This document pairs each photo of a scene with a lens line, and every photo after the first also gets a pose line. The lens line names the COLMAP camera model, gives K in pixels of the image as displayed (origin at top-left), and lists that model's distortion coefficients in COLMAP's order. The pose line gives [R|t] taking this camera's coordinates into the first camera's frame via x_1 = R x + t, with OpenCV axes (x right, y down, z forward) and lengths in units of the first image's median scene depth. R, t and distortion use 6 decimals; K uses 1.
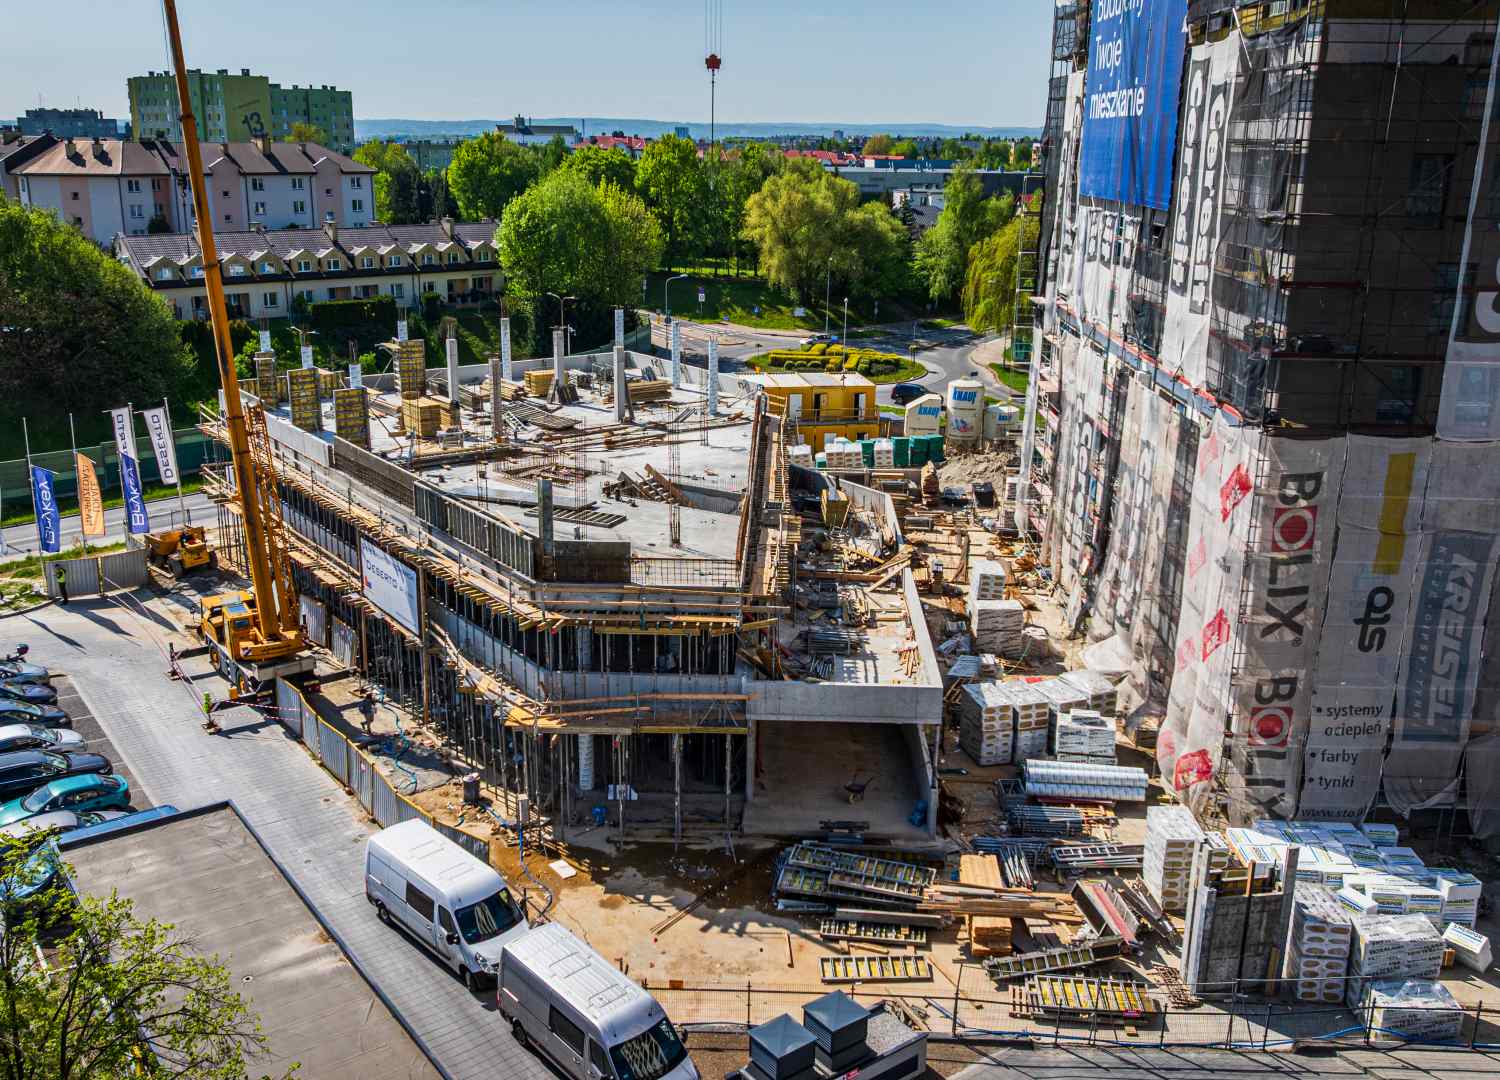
lens RADIAL K [[1336.1, 0, 747.1], [0, 1336.1, 516.3], [0, 0, 1]] dist [0.007130, -0.008406]
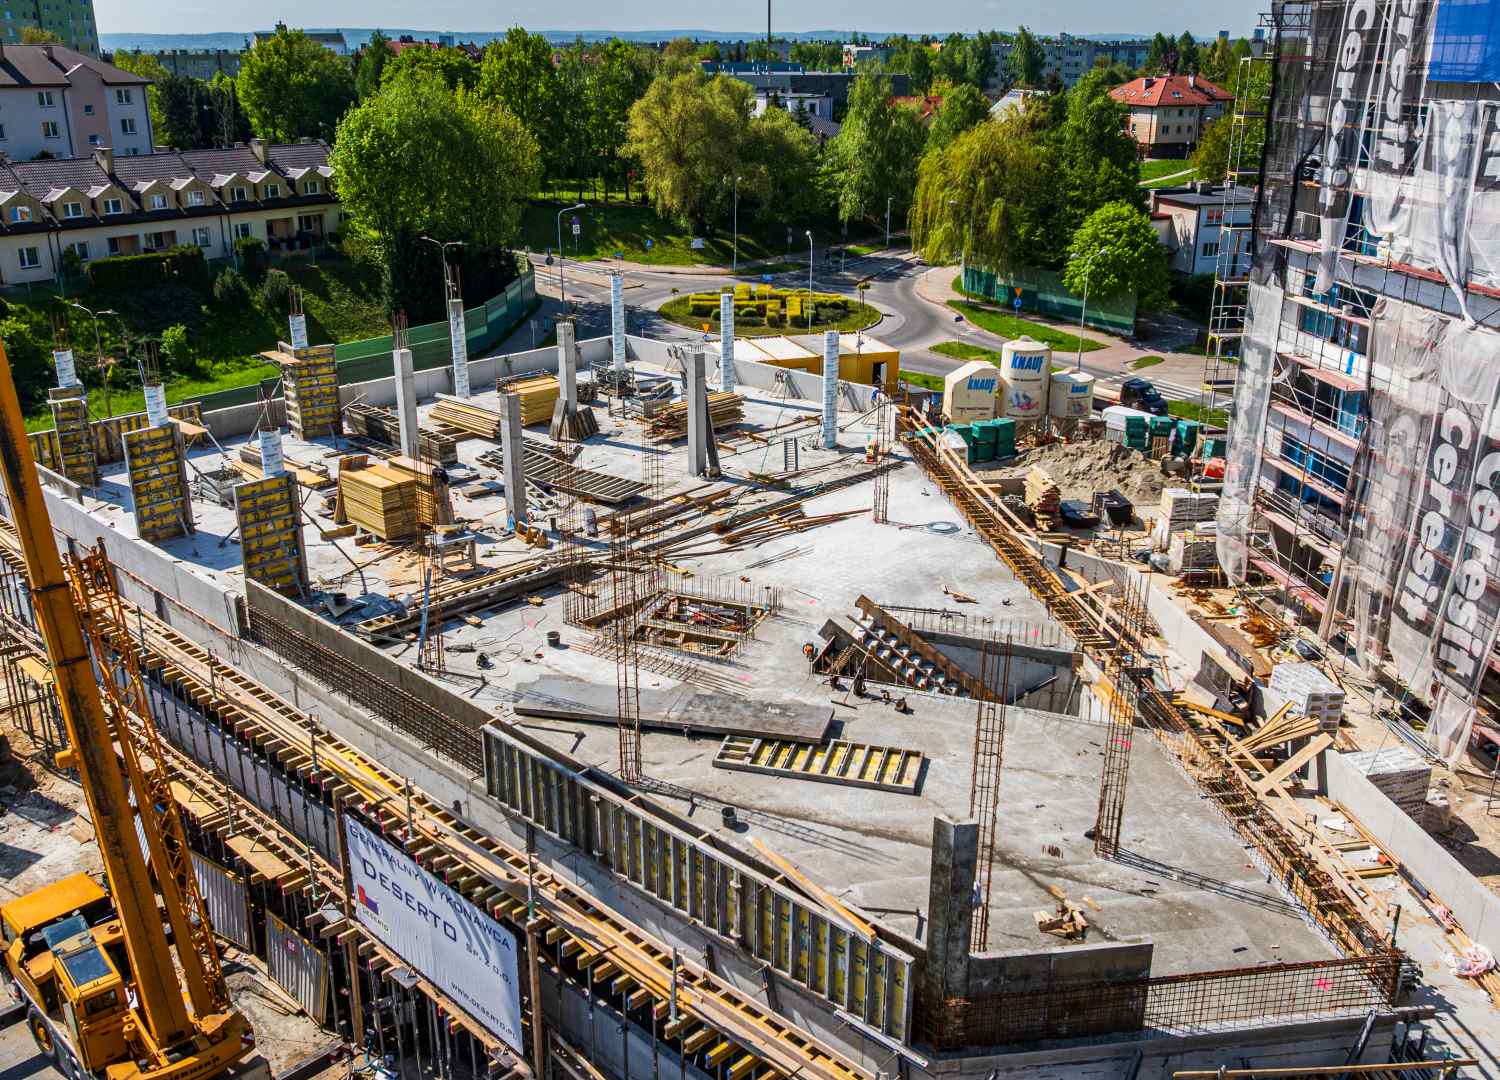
lens RADIAL K [[1340.0, 0, 746.2], [0, 1340.0, 527.3], [0, 0, 1]] dist [-0.014657, -0.000793]
pose [[0.986648, -0.065306, 0.149198, -0.081002], [0.054725, 0.995759, 0.073959, -0.044292], [-0.153395, -0.064807, 0.986038, 0.194065]]
